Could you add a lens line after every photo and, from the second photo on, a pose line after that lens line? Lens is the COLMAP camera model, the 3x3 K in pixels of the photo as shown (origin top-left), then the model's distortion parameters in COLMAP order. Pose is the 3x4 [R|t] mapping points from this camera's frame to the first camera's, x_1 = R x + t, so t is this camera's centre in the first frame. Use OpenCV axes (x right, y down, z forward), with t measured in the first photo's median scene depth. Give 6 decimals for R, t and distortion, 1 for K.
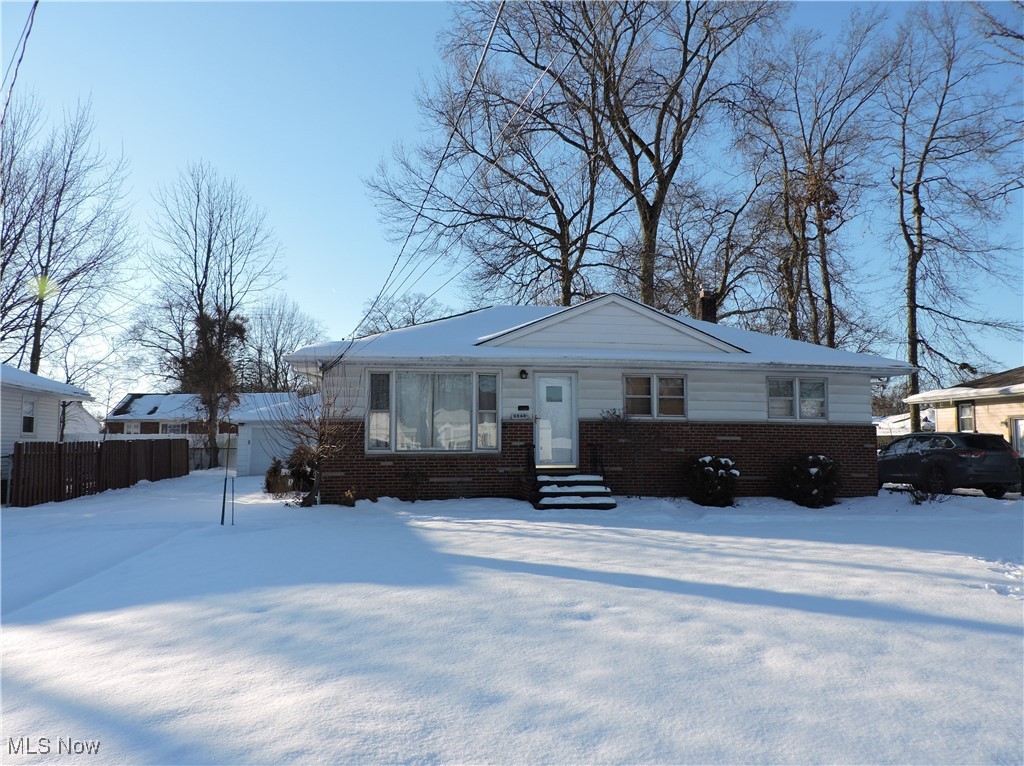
lens RADIAL K [[788.6, 0, 510.5], [0, 788.6, 363.9], [0, 0, 1]] dist [0.008557, 0.001386]
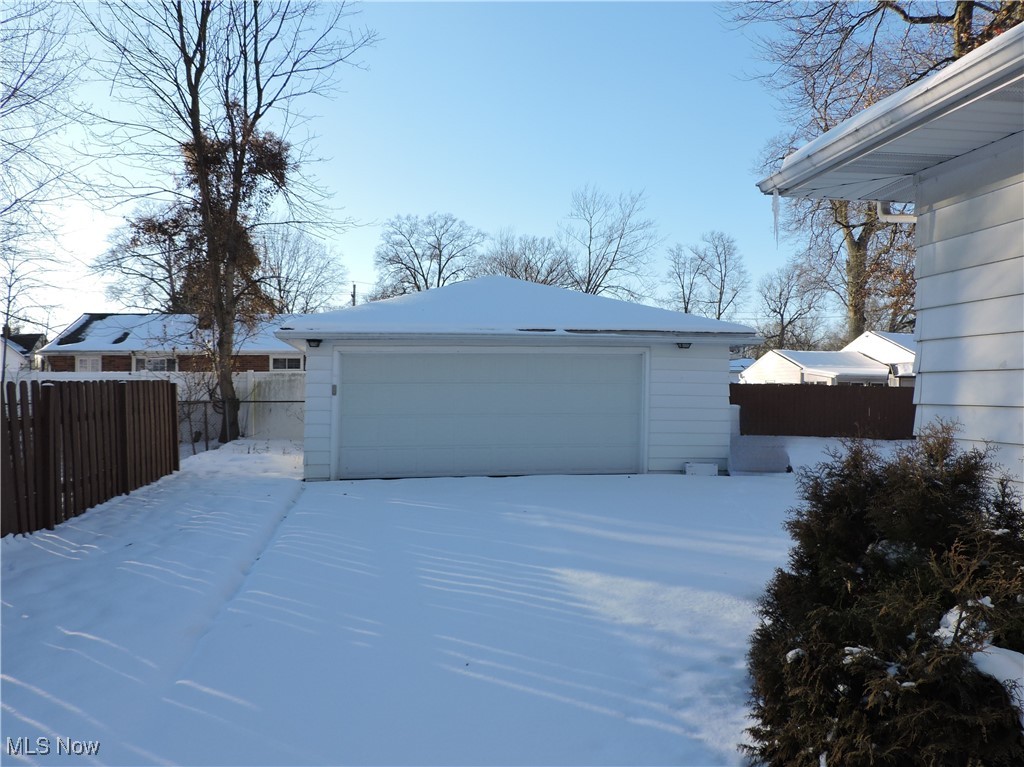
lens RADIAL K [[760.8, 0, 510.9], [0, 760.8, 366.6], [0, 0, 1]] dist [0.004527, 0.011282]
pose [[0.999719, 0.004209, 0.023347, -0.192101], [-0.005897, 0.997335, 0.072725, 0.045701], [-0.022979, -0.072842, 0.997079, 0.477028]]
